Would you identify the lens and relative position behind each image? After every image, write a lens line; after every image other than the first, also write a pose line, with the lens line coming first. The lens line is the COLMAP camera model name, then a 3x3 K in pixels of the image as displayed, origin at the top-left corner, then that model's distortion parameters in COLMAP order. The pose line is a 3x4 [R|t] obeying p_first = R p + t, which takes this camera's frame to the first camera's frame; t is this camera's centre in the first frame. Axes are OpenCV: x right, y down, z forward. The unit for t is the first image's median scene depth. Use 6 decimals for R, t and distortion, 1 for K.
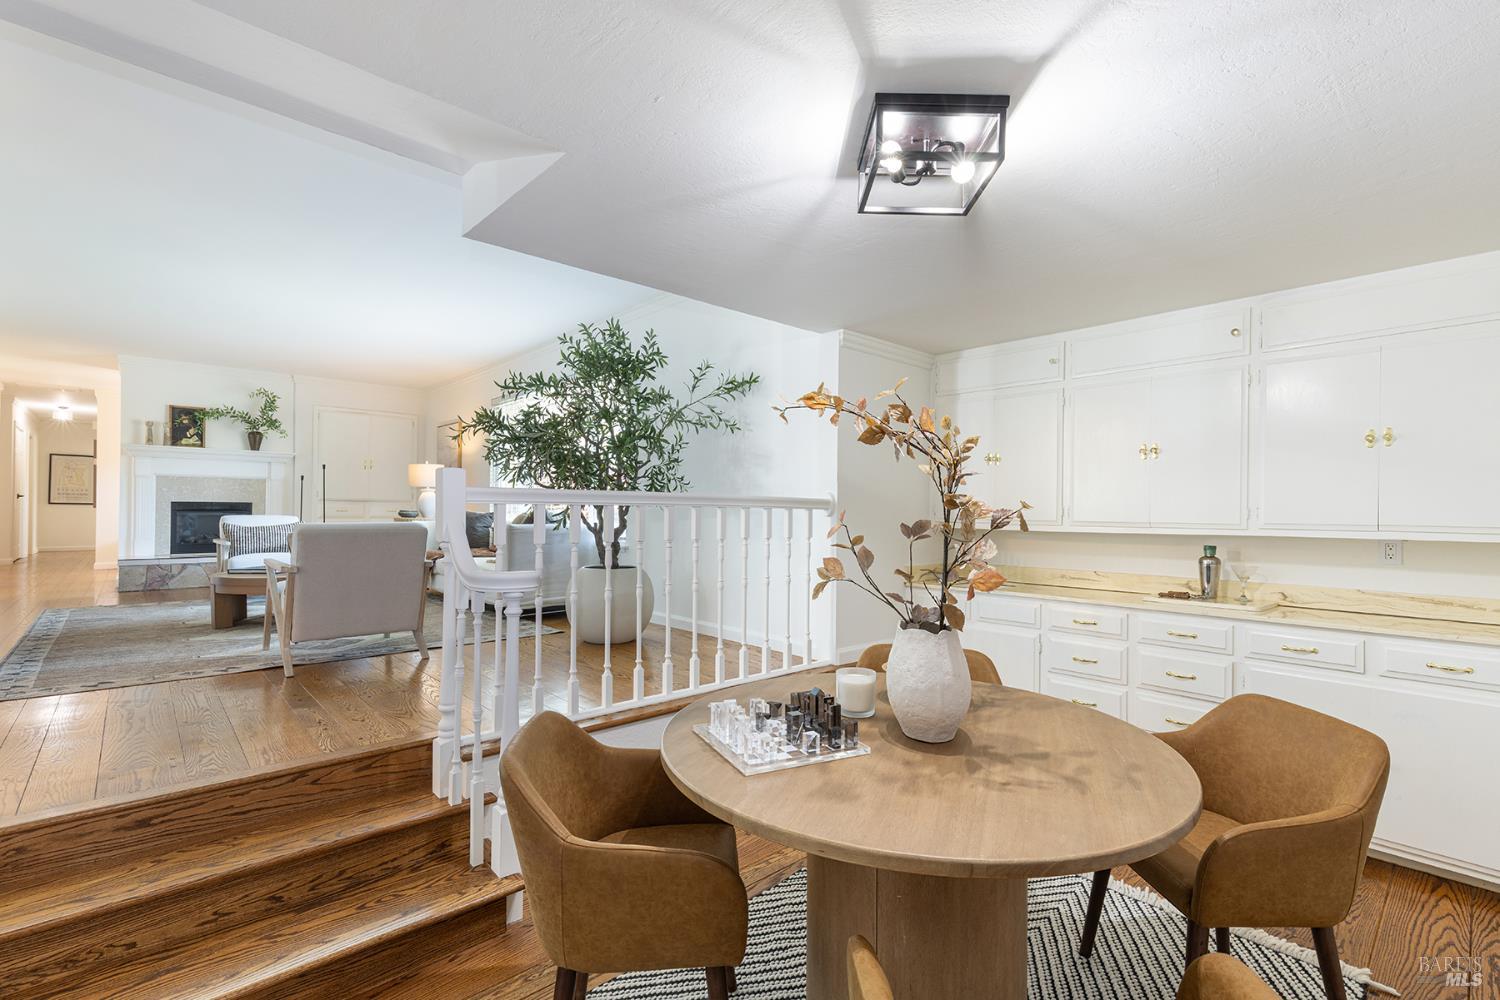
lens RADIAL K [[678.7, 0, 746.2], [0, 678.7, 508.9], [0, 0, 1]] dist [0.003934, 0.000542]
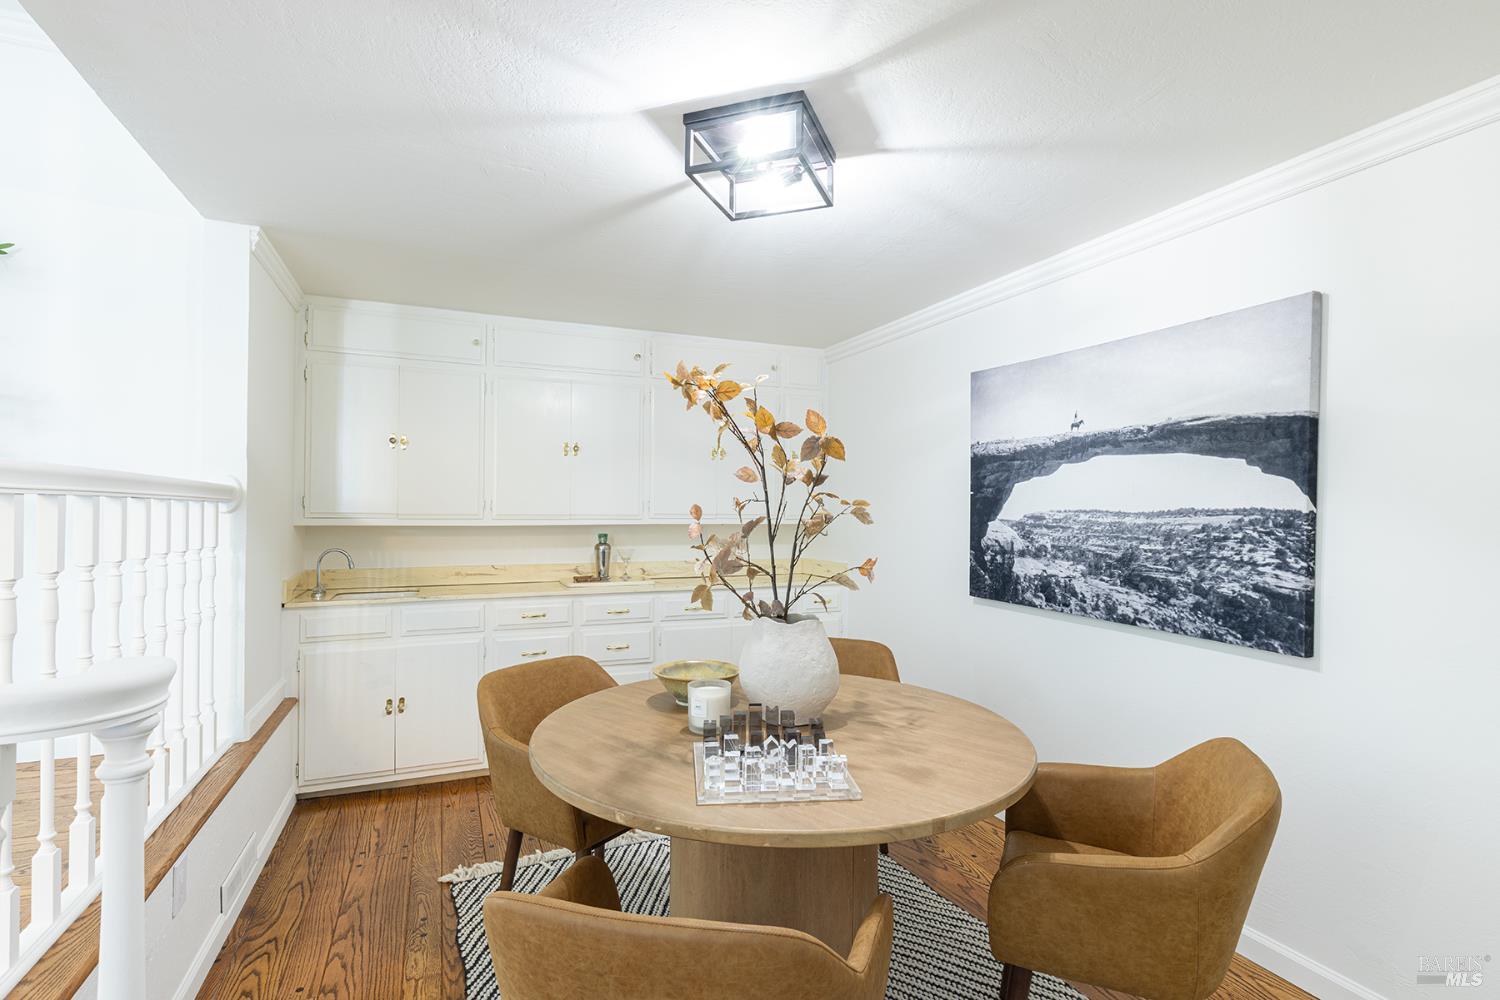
lens RADIAL K [[733.1, 0, 751.3], [0, 733.1, 499.8], [0, 0, 1]] dist [-0.001987, -0.000112]
pose [[0.318932, 0.004234, 0.947768, -0.450755], [-0.005943, 0.999979, -0.002467, -0.002464], [-0.947759, -0.004845, 0.318951, 0.381852]]
